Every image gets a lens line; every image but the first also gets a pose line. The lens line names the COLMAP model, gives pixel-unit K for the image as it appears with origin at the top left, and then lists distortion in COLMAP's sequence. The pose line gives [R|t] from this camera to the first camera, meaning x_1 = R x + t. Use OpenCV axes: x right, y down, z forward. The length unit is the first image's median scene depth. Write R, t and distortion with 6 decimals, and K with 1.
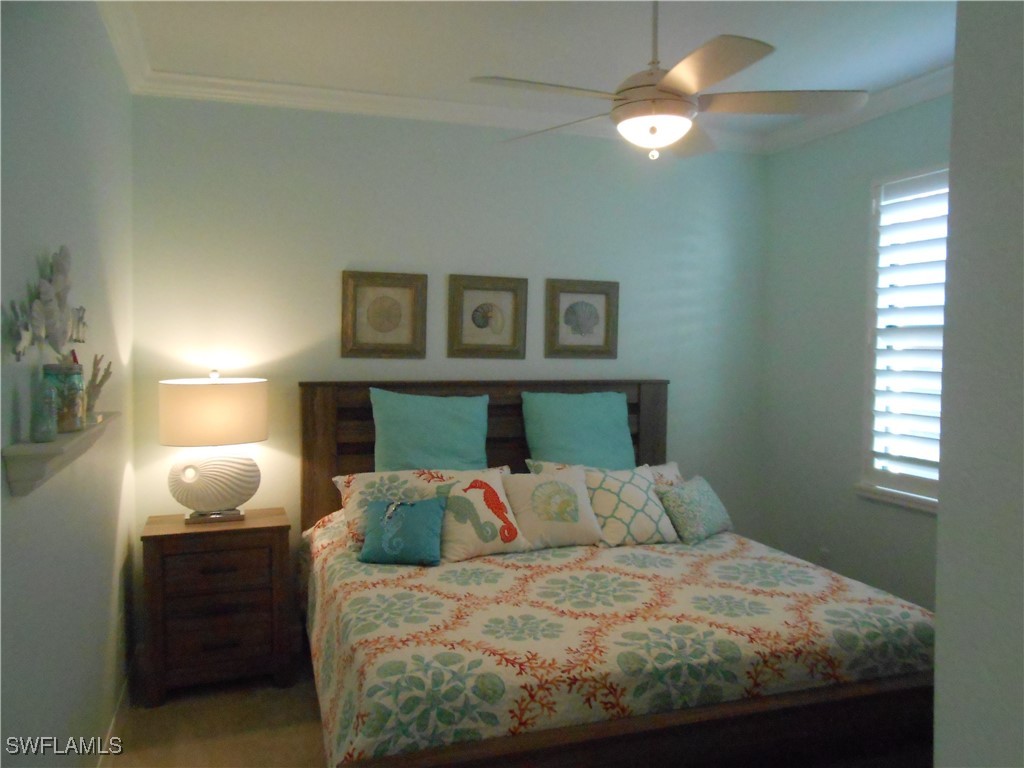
lens RADIAL K [[813.8, 0, 487.6], [0, 813.8, 375.7], [0, 0, 1]] dist [-0.009005, 0.004633]
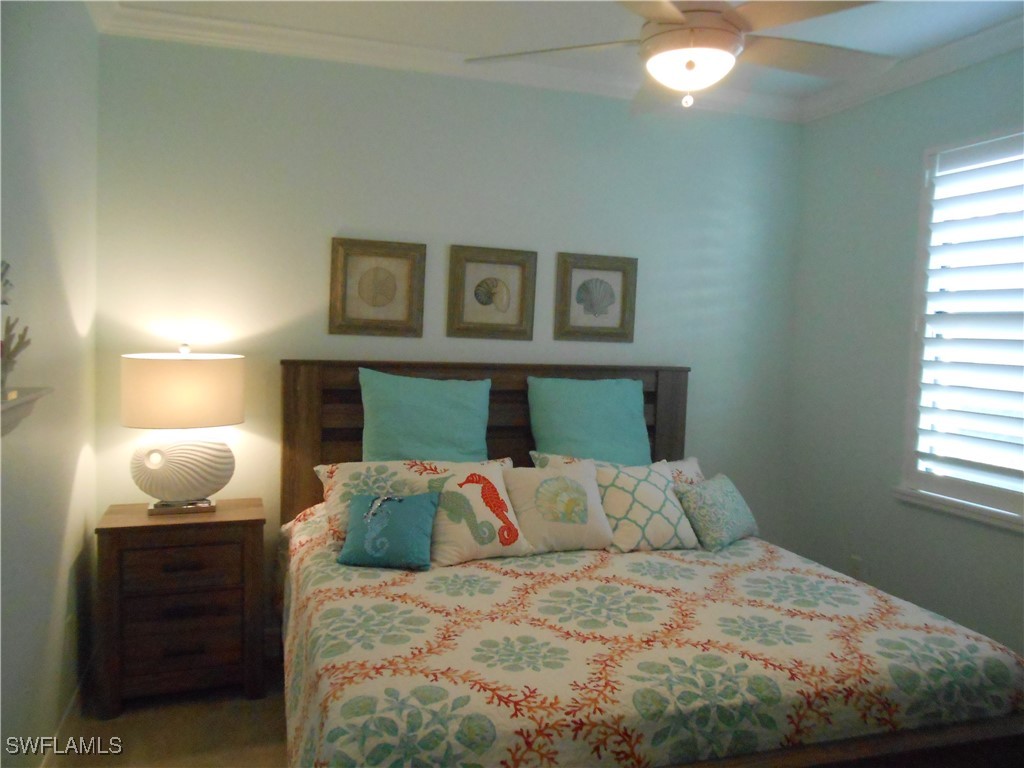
lens RADIAL K [[813.8, 0, 487.6], [0, 813.8, 375.7], [0, 0, 1]] dist [-0.009005, 0.004633]
pose [[0.999694, 0.022618, -0.009969, 0.008450], [-0.022442, 0.999595, 0.017472, 0.005596], [0.010360, -0.017243, 0.999798, 0.122775]]
